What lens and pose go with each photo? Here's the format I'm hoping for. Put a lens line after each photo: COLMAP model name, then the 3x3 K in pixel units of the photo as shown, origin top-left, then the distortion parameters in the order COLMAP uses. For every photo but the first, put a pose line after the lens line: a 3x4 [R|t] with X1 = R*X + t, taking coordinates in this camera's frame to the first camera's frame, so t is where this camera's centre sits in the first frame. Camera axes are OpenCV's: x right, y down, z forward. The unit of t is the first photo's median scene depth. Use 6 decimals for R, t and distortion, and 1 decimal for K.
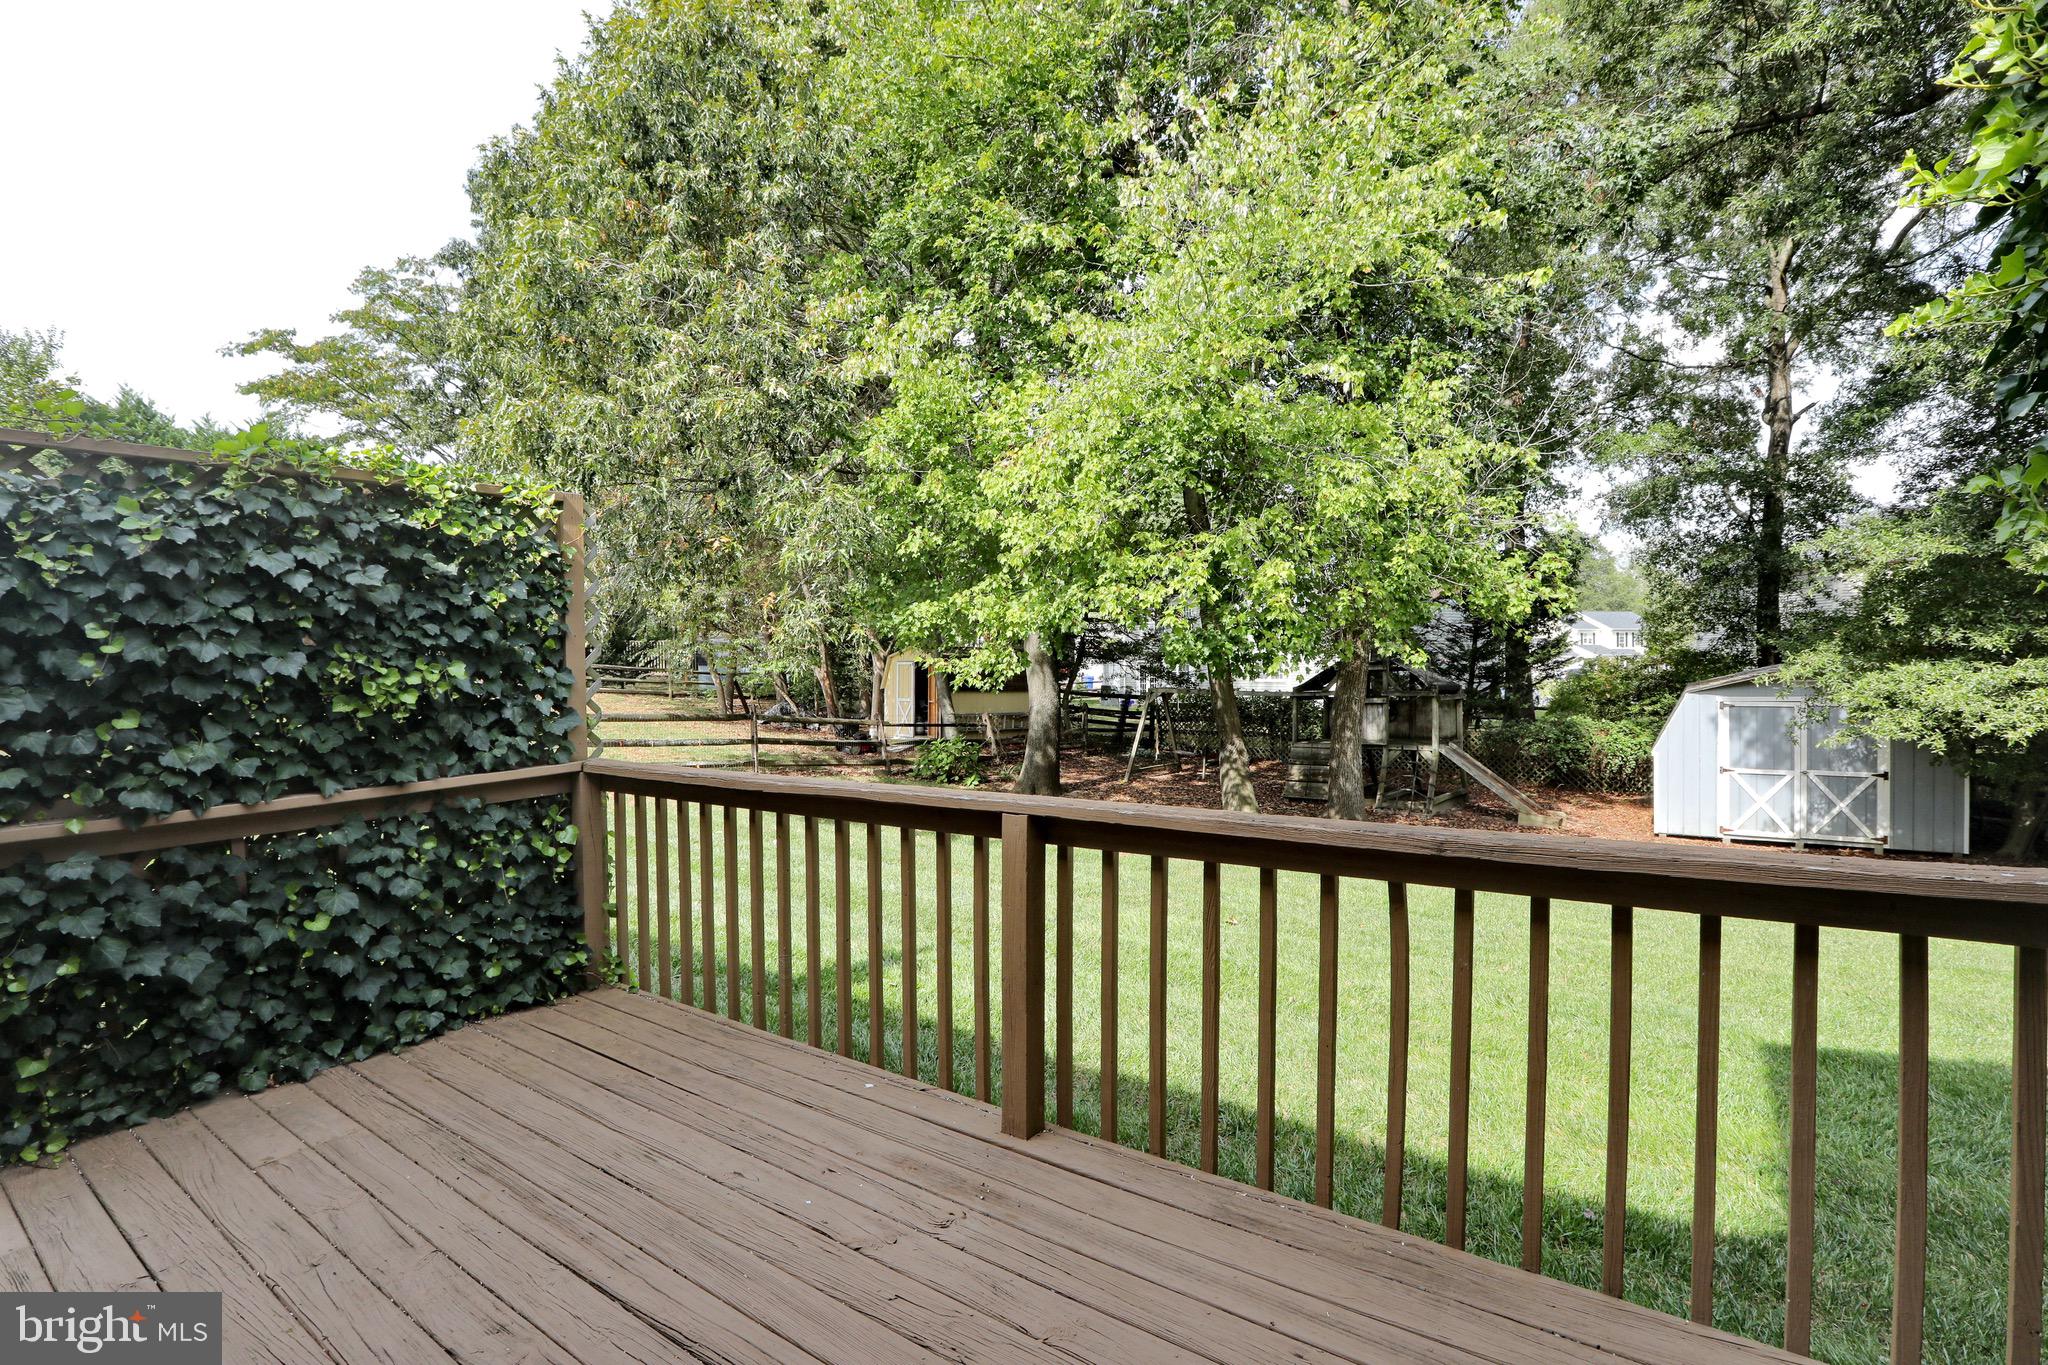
lens RADIAL K [[955.3, 0, 1014.6], [0, 955.3, 680.5], [0, 0, 1]] dist [-0.039886, 0.007315]
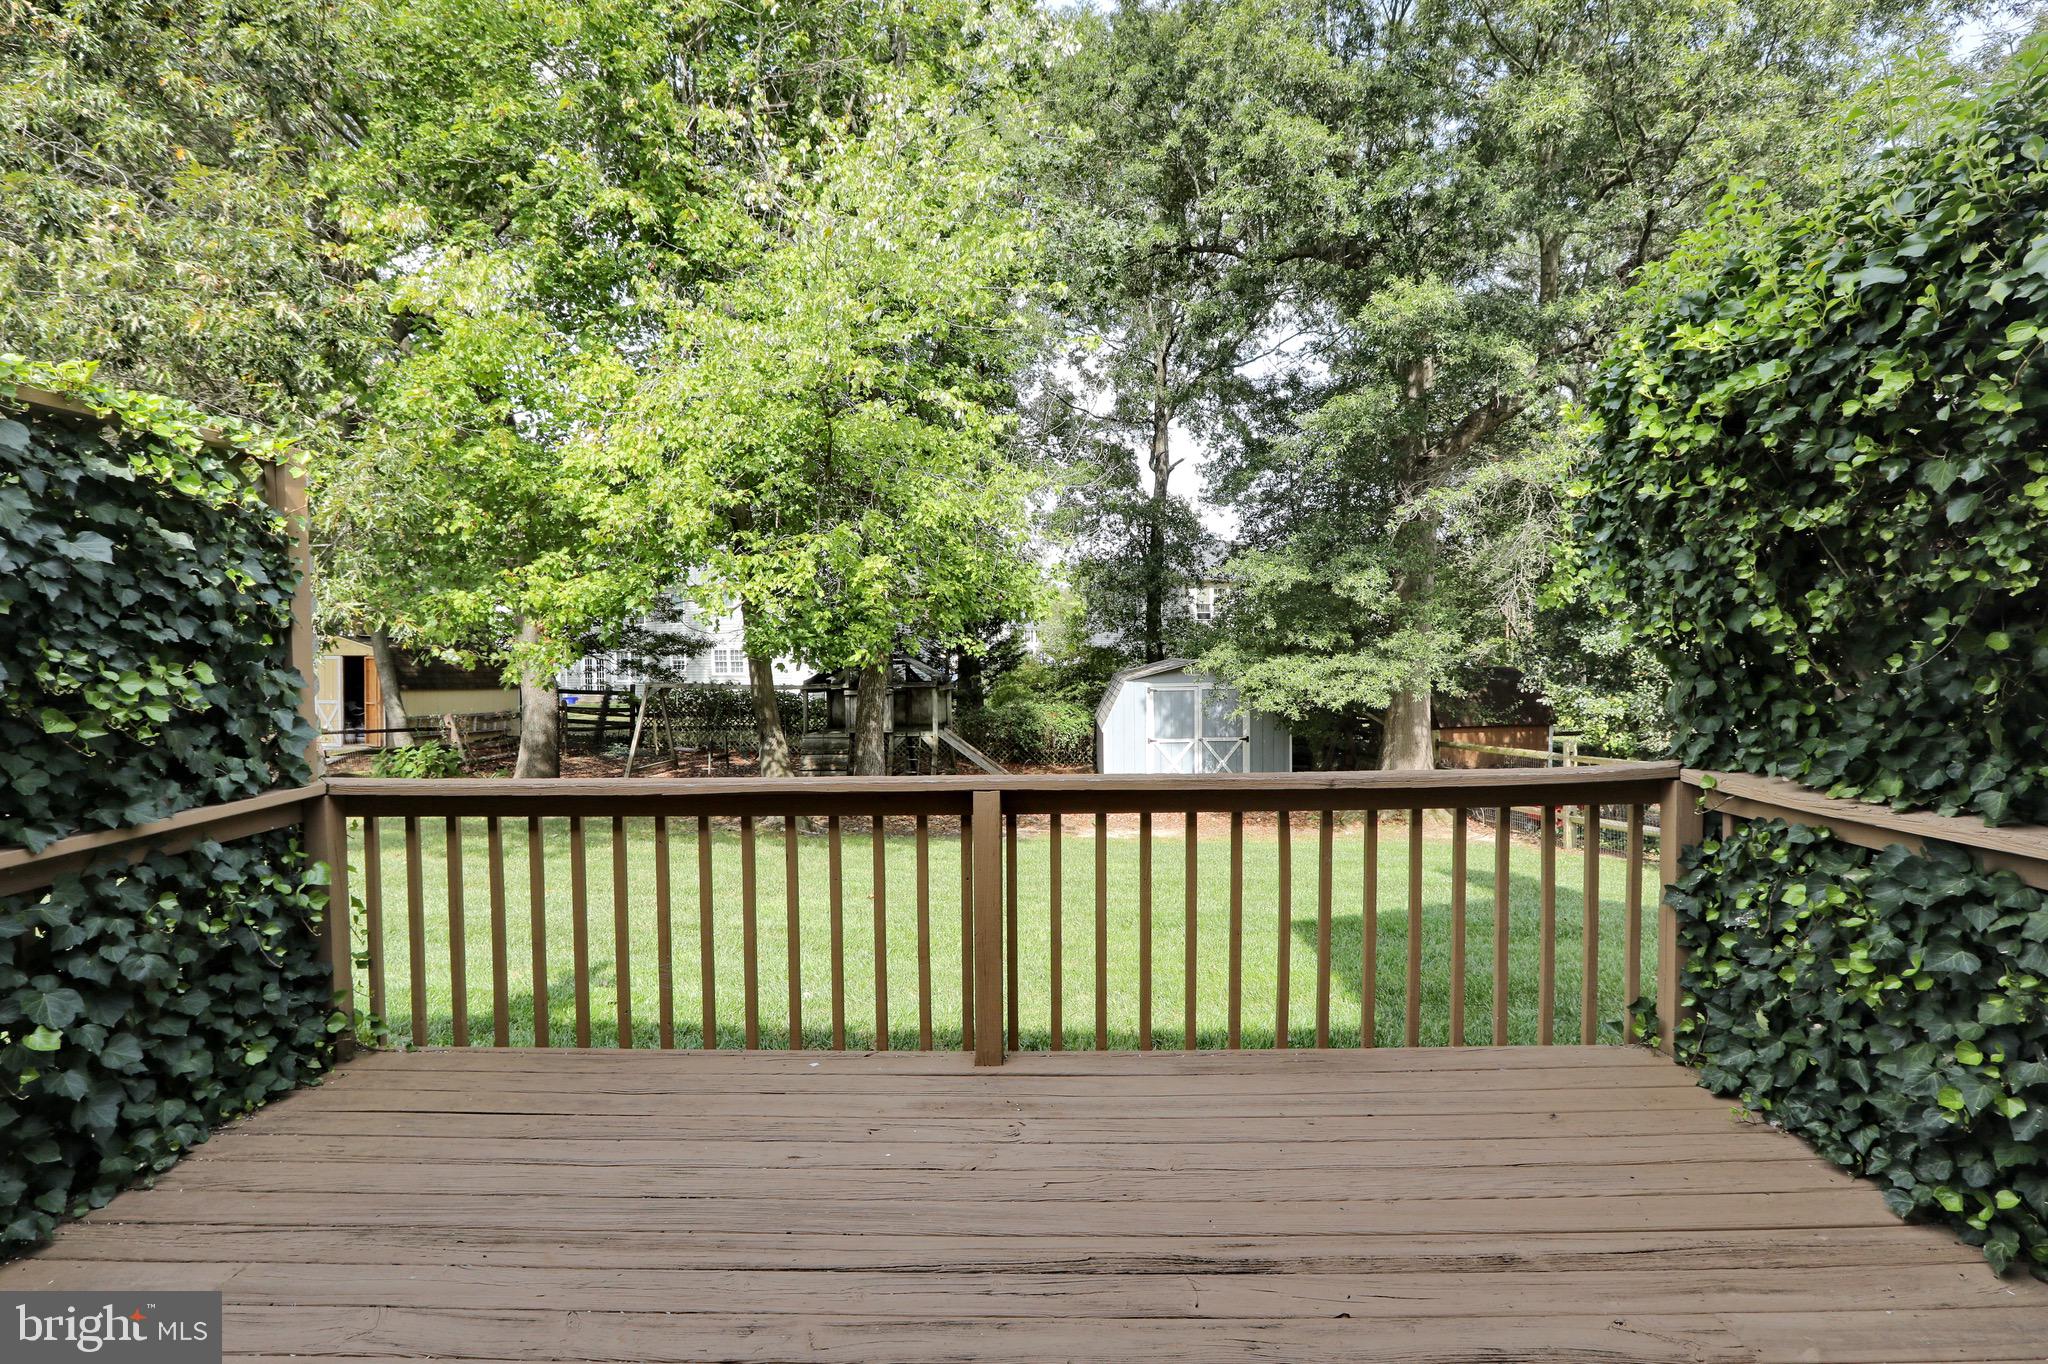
lens RADIAL K [[955.3, 0, 1037.4], [0, 955.3, 678.9], [0, 0, 1]] dist [-0.039886, 0.007315]
pose [[0.828932, -0.012795, 0.559203, -0.168391], [0.009319, 0.999915, 0.009064, -0.002608], [-0.559271, -0.002302, 0.828981, -0.002715]]
